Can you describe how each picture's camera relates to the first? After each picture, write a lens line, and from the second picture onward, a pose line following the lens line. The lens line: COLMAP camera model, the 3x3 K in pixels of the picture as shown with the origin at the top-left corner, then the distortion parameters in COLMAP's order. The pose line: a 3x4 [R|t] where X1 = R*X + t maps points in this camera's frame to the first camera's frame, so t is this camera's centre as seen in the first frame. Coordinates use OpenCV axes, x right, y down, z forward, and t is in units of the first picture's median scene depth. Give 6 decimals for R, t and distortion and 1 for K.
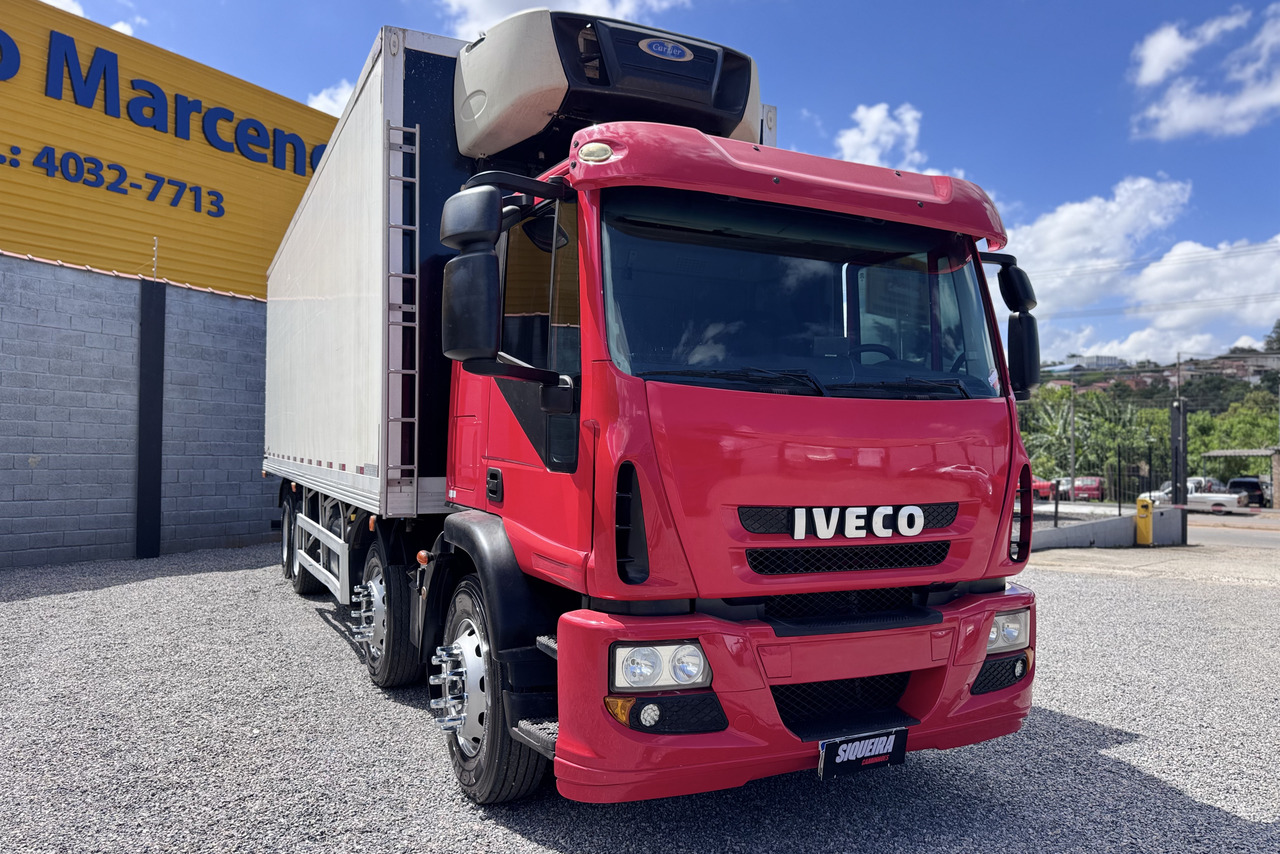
lens RADIAL K [[904.1, 0, 640.0], [0, 904.1, 427.0], [0, 0, 1]] dist [-0.007675, -0.006316]
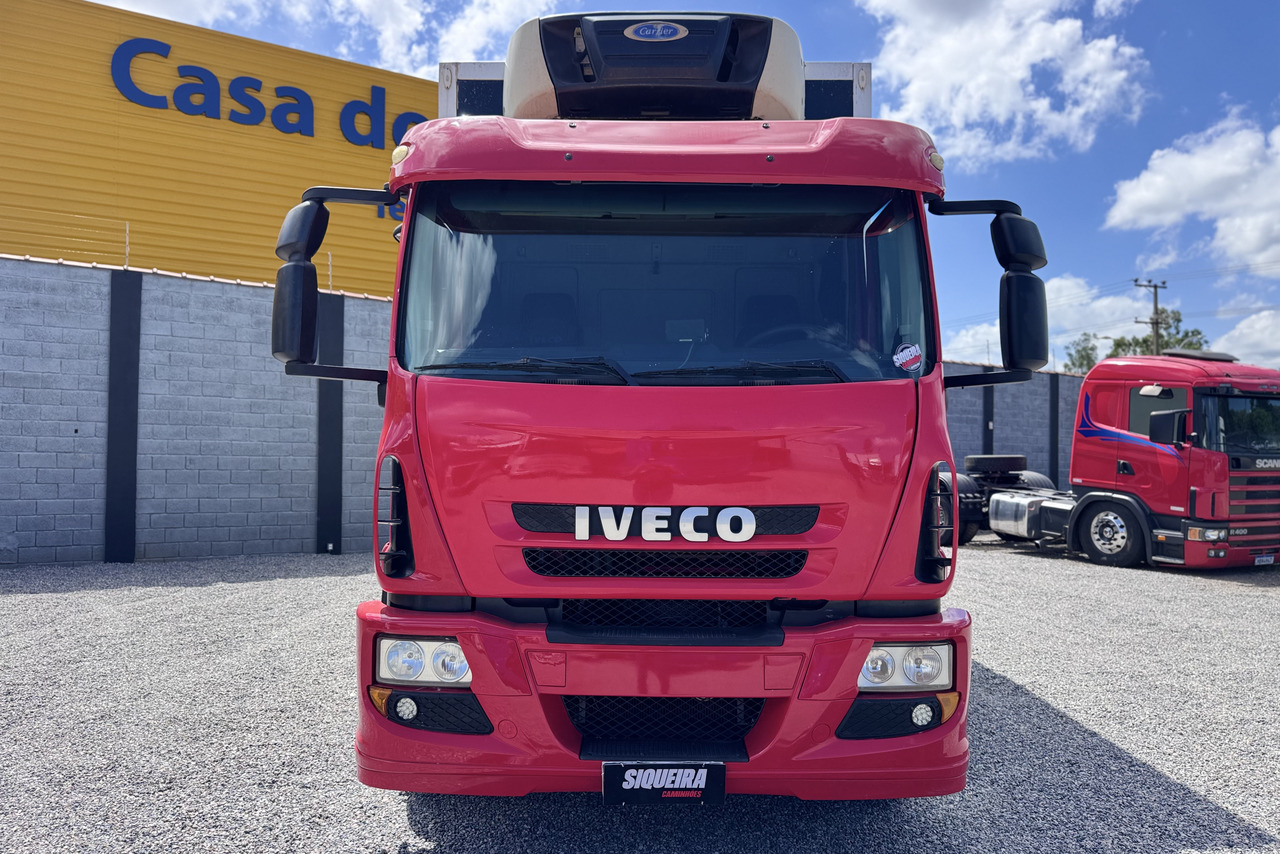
lens RADIAL K [[887.0, 0, 640.0], [0, 887.0, 427.0], [0, 0, 1]] dist [0.063274, -0.150787]
pose [[0.898497, -0.019146, -0.438562, 0.616675], [0.018053, 0.999815, -0.006662, 0.014371], [0.438609, -0.001932, 0.898676, 0.196791]]
